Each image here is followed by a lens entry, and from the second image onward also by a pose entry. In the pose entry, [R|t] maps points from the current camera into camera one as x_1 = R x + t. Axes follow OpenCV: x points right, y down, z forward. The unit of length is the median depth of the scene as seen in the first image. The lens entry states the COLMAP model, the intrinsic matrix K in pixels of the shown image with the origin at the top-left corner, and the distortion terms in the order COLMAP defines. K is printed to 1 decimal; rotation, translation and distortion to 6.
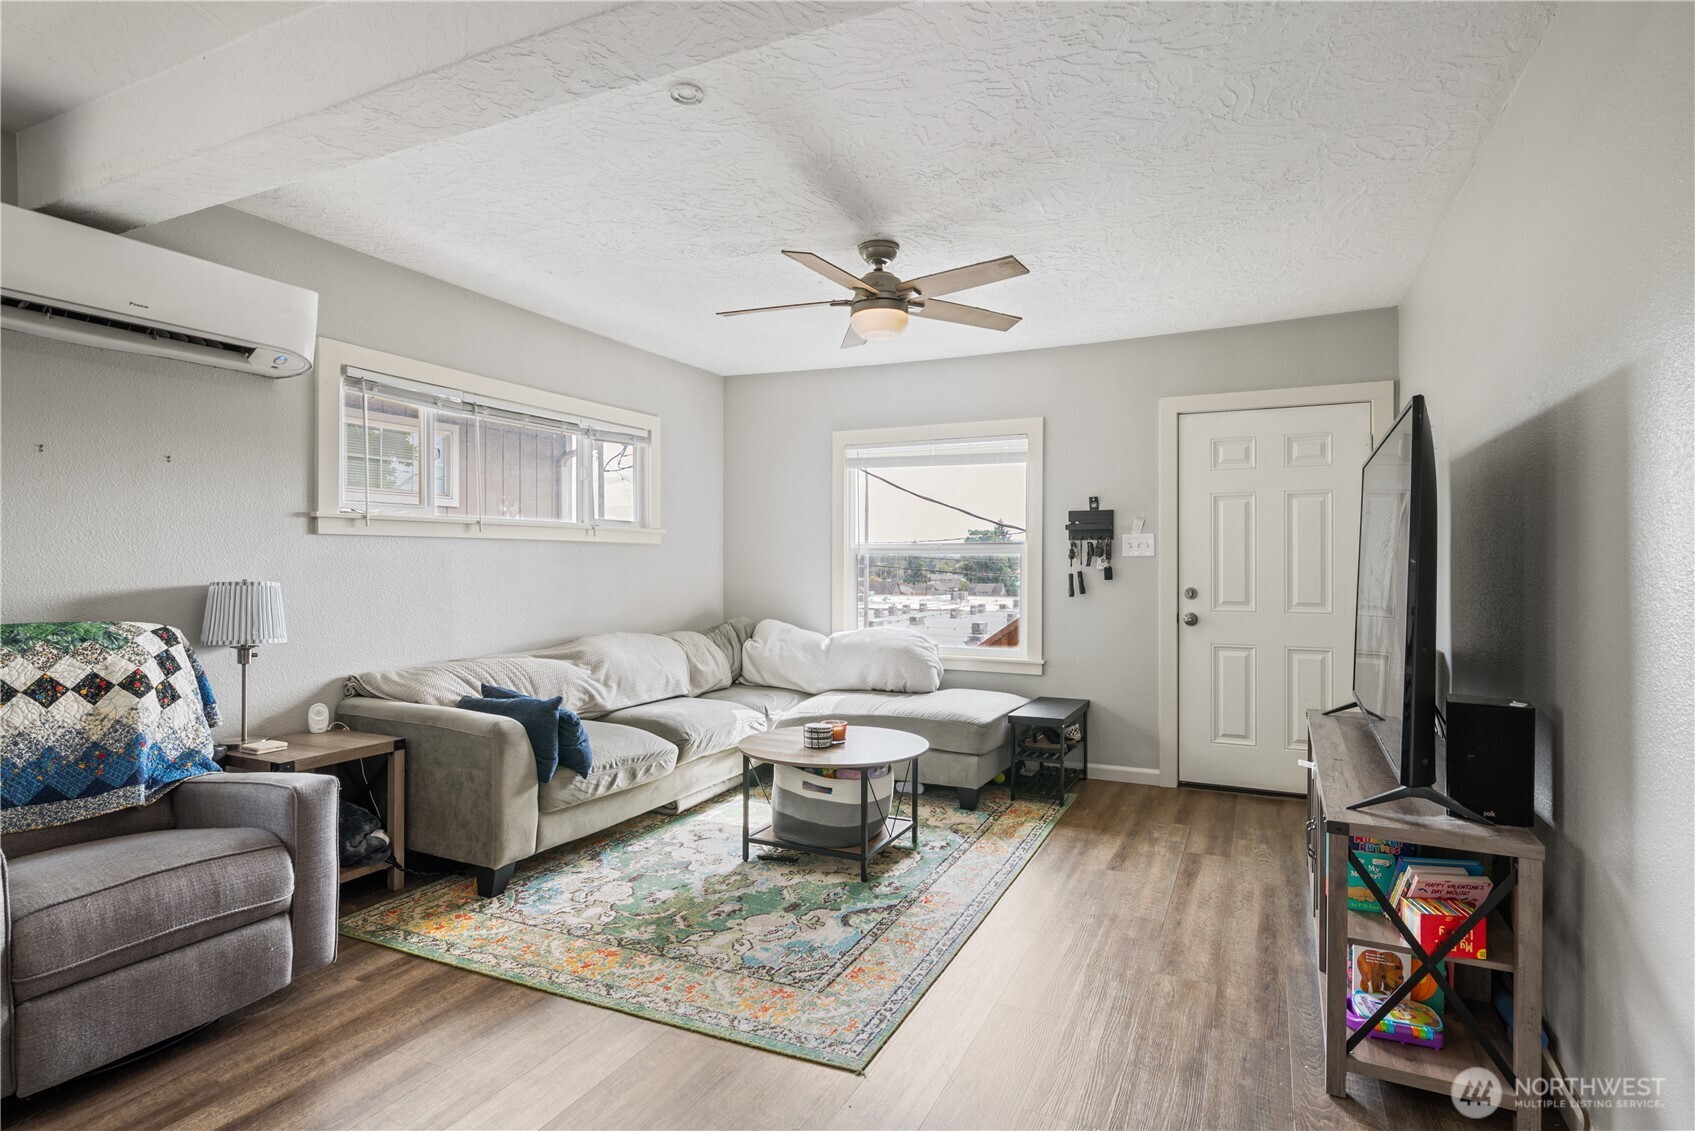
lens RADIAL K [[864.1, 0, 866.0], [0, 864.1, 569.8], [0, 0, 1]] dist [-0.003500, 0.001389]
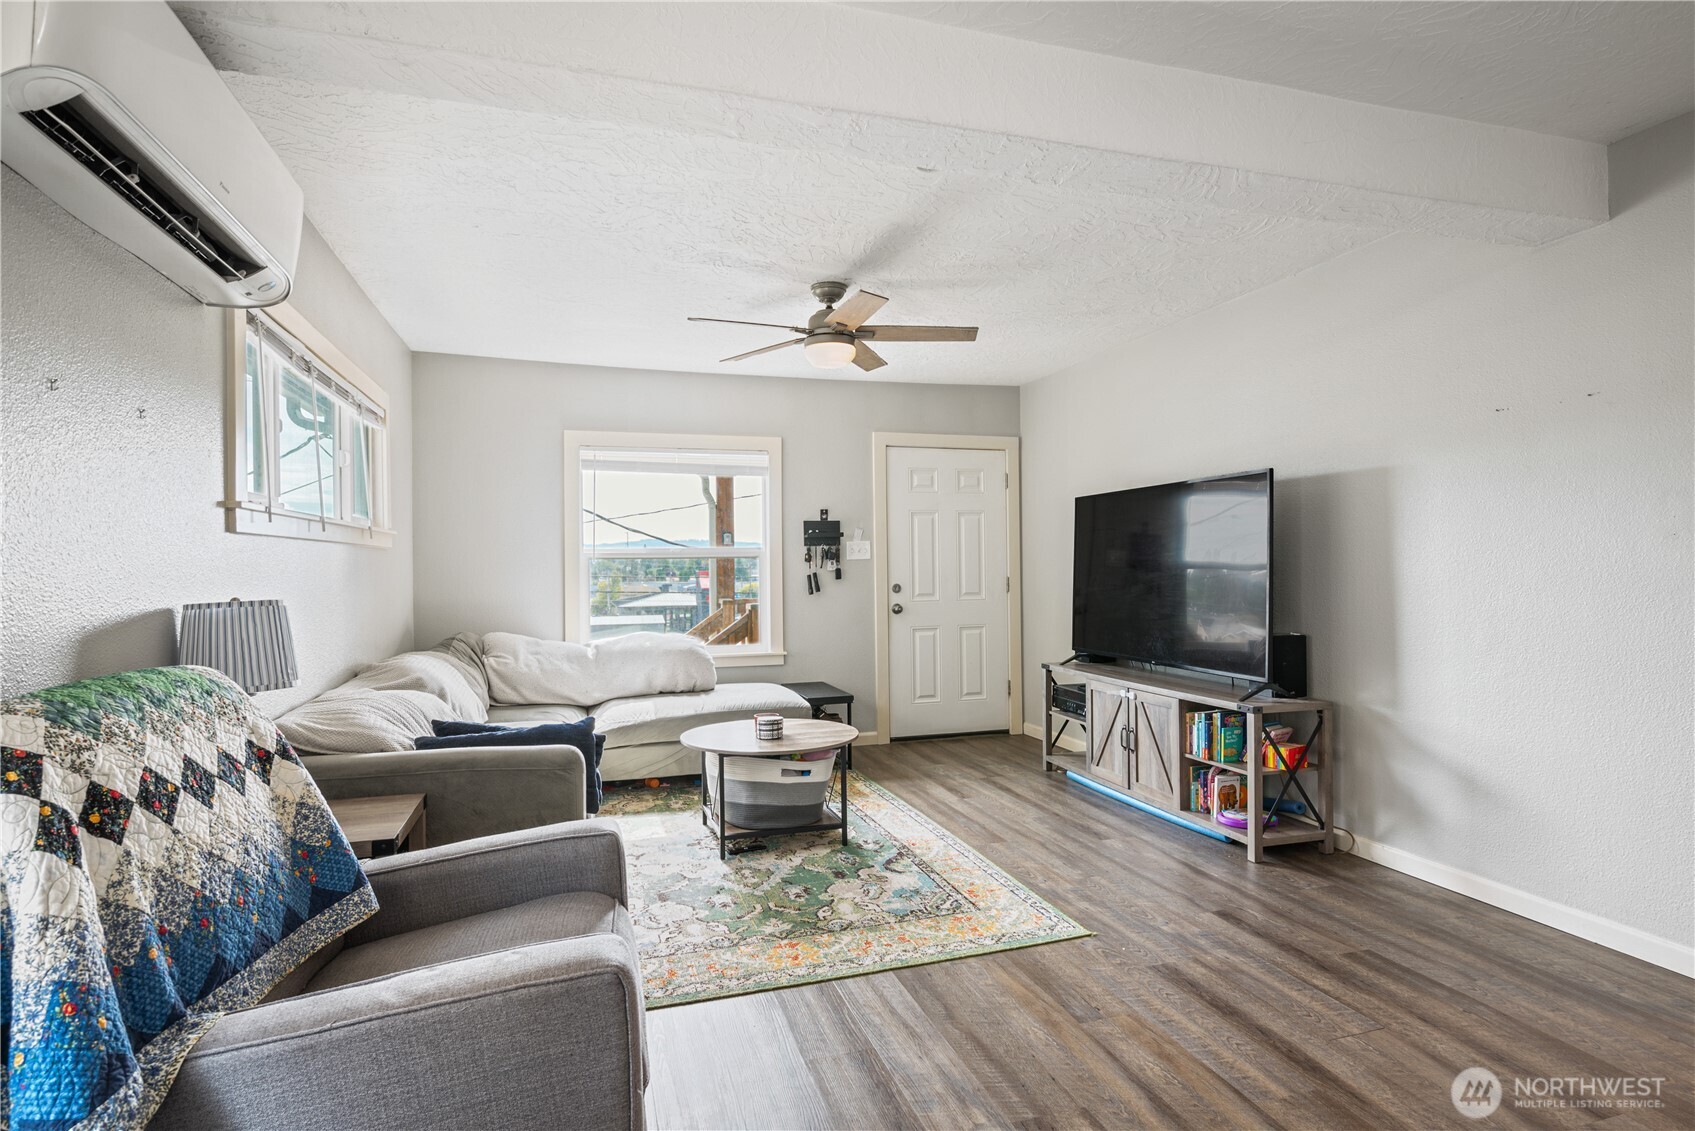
lens RADIAL K [[864.1, 0, 856.6], [0, 864.1, 569.9], [0, 0, 1]] dist [-0.003500, 0.001389]
pose [[0.738739, -0.013497, 0.673856, -0.725334], [0.017993, 0.999838, 0.000300, -0.001660], [-0.673751, 0.011903, 0.738862, 0.141040]]
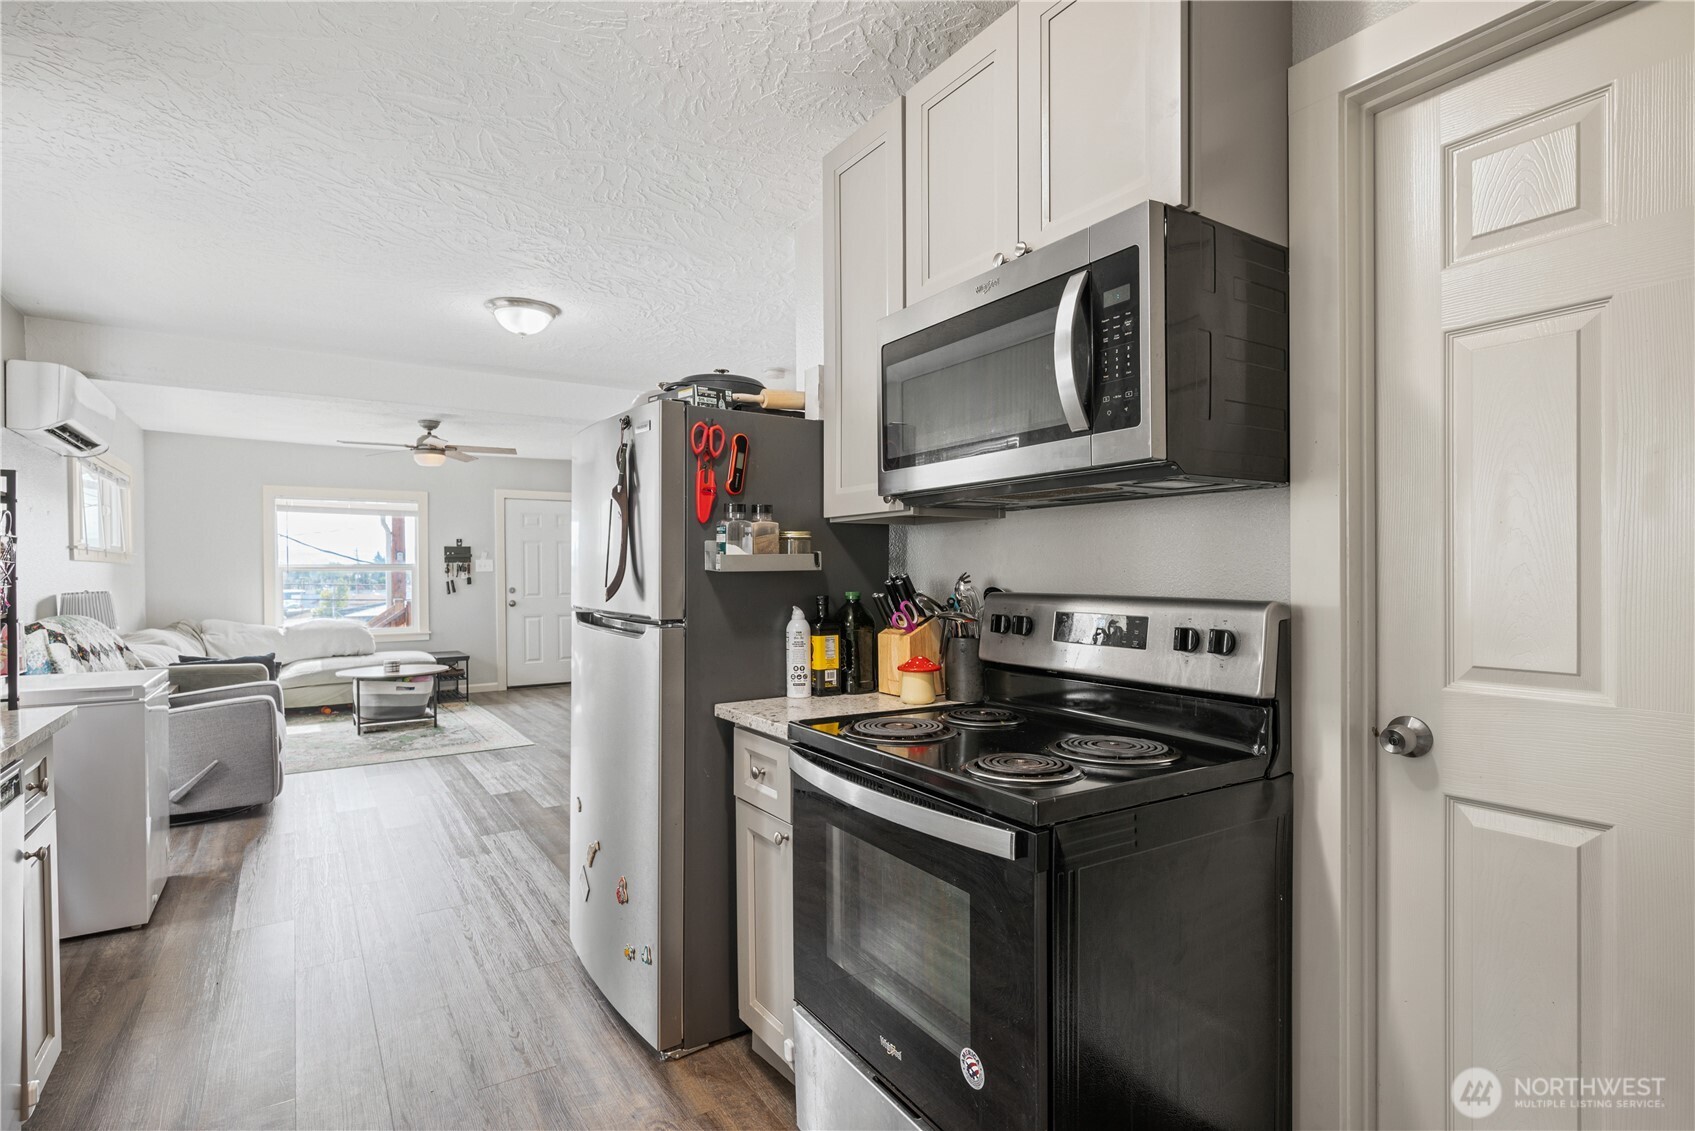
lens RADIAL K [[801.7, 0, 837.0], [0, 801.7, 581.8], [0, 0, 1]] dist [-0.000440, -0.002363]
pose [[0.522550, -0.015885, 0.852461, -1.105421], [0.015512, 0.999838, 0.009123, 0.003887], [-0.852468, 0.008457, 0.522712, -0.817663]]
